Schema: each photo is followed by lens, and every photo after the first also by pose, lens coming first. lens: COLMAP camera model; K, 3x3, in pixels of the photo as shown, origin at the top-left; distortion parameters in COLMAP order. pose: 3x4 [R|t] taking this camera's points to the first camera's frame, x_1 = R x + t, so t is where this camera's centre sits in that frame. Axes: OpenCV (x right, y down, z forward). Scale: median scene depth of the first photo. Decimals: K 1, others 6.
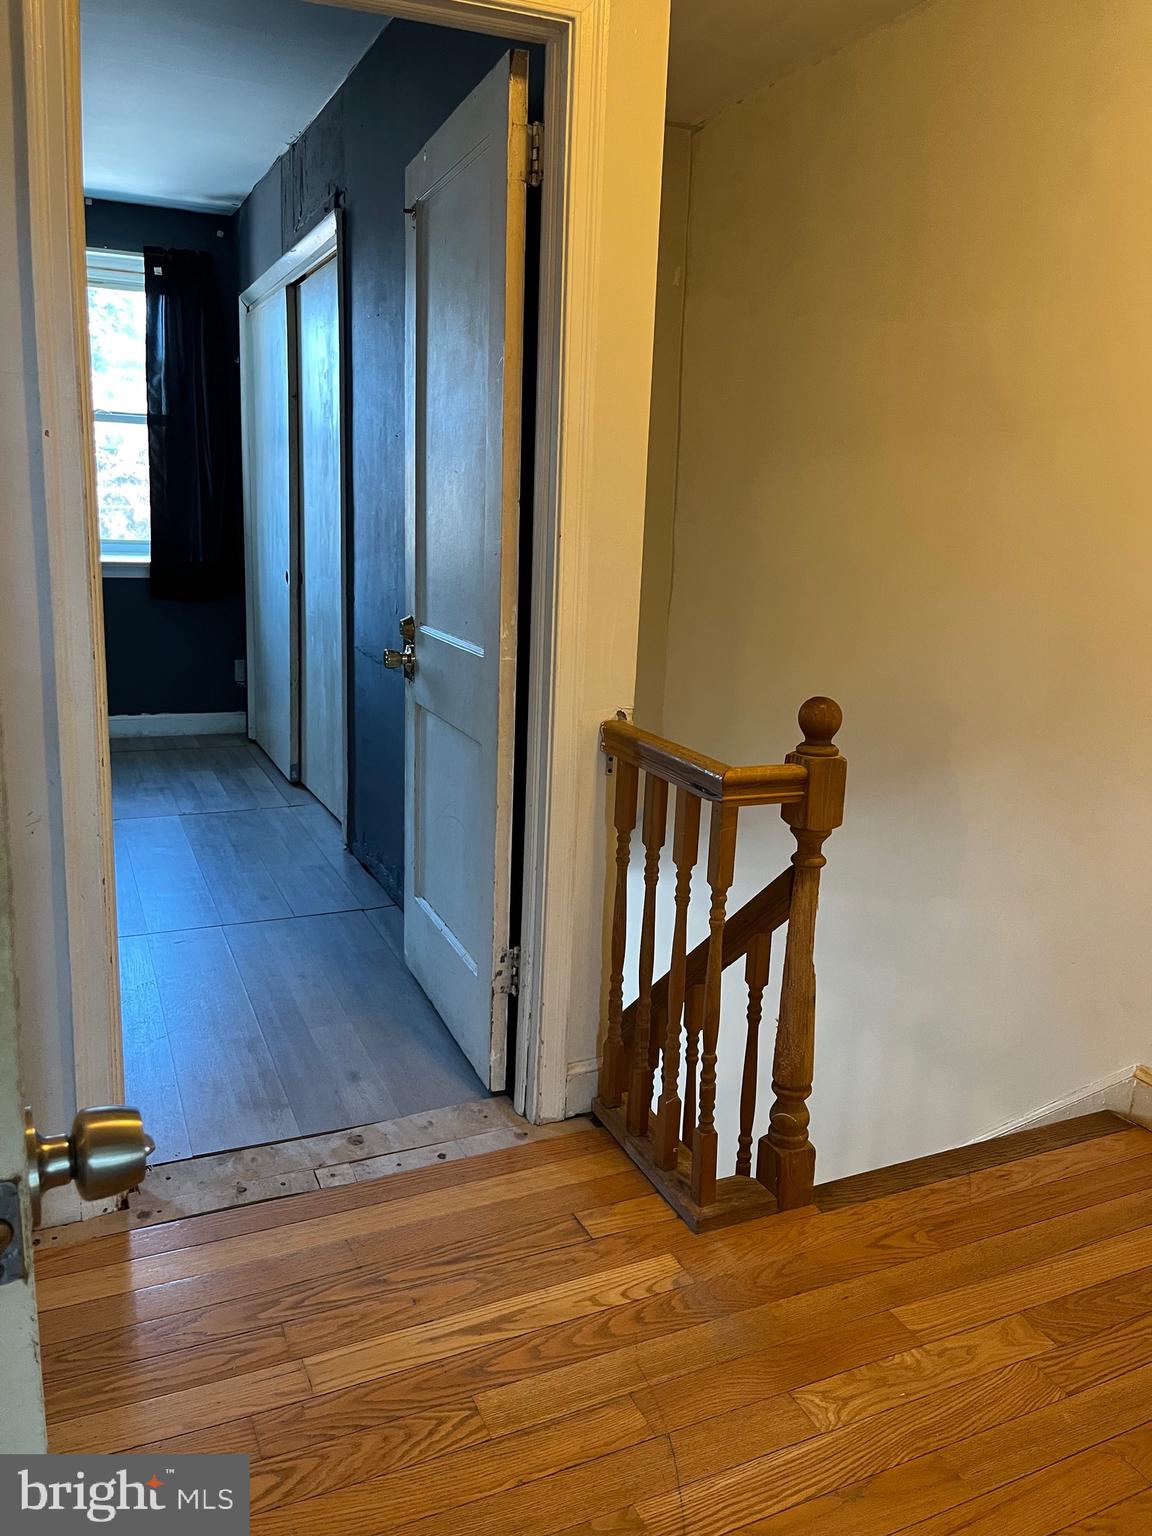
lens RADIAL K [[1149.2, 0, 574.9], [0, 1149.2, 769.5], [0, 0, 1]] dist [0.064385, -0.086833]
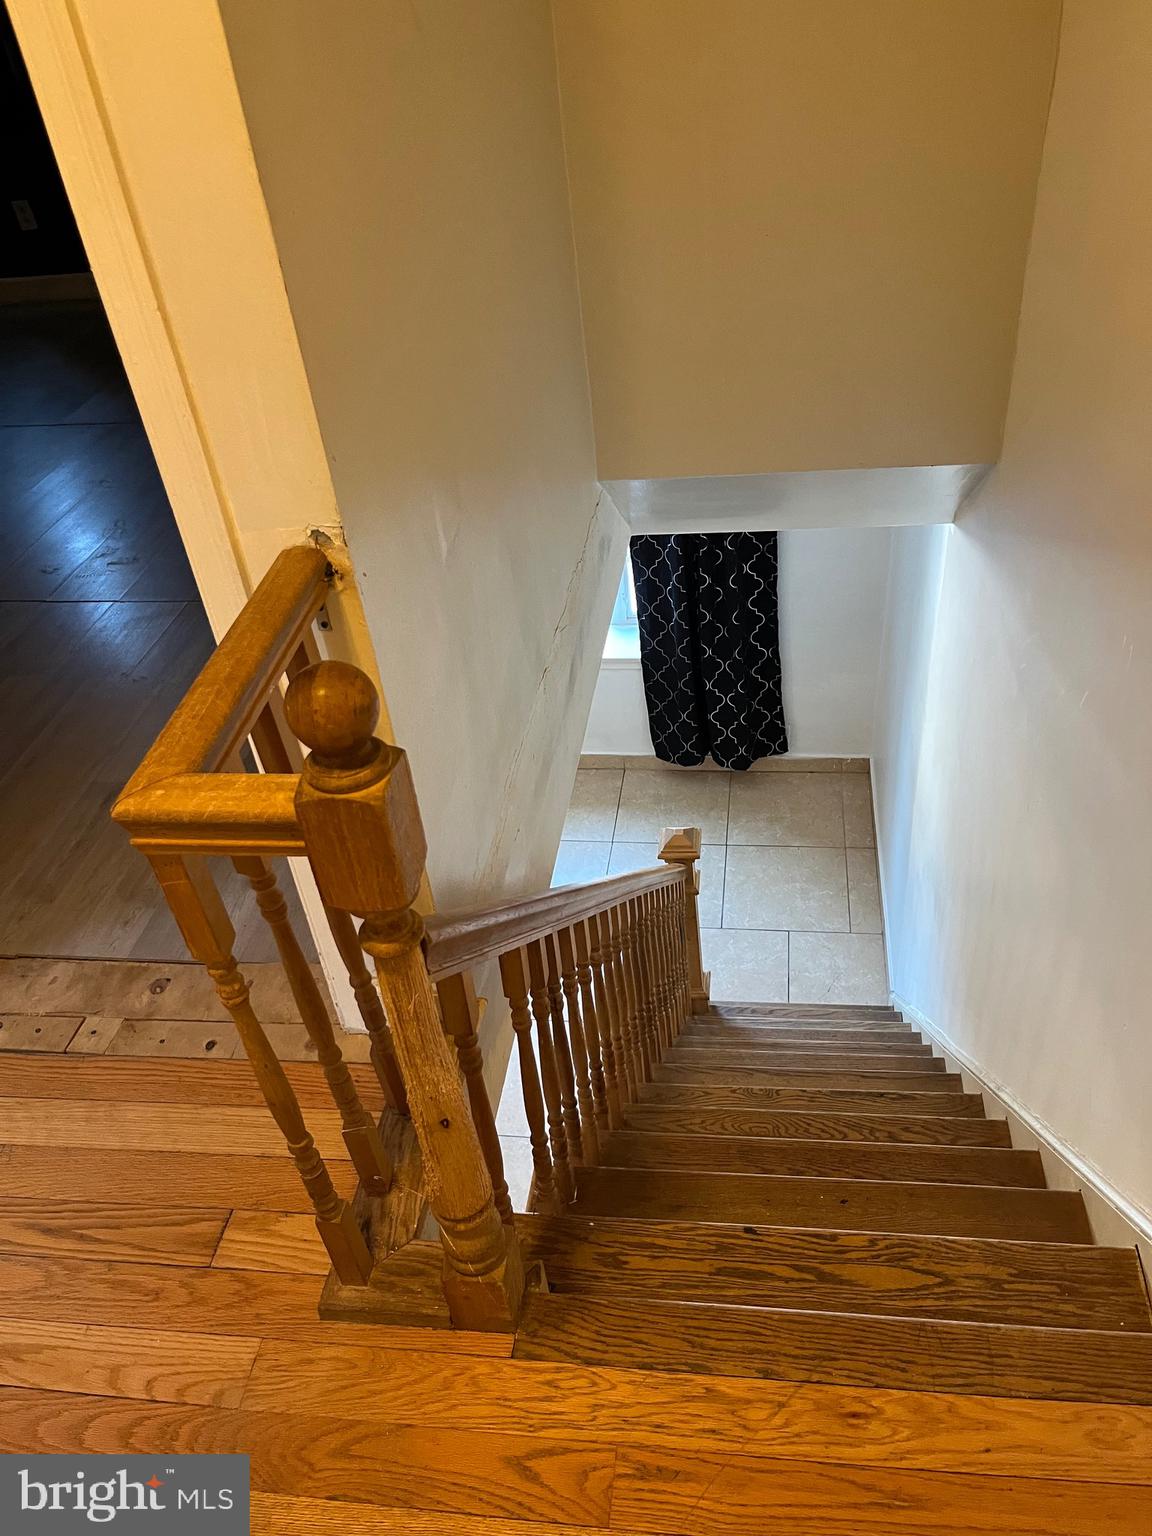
lens RADIAL K [[1149.2, 0, 574.9], [0, 1149.2, 769.5], [0, 0, 1]] dist [0.064385, -0.086833]
pose [[0.841827, 0.228752, -0.488877, 0.508238], [0.006520, 0.901374, 0.432992, -0.213883], [0.539708, -0.367691, 0.757310, 0.664128]]
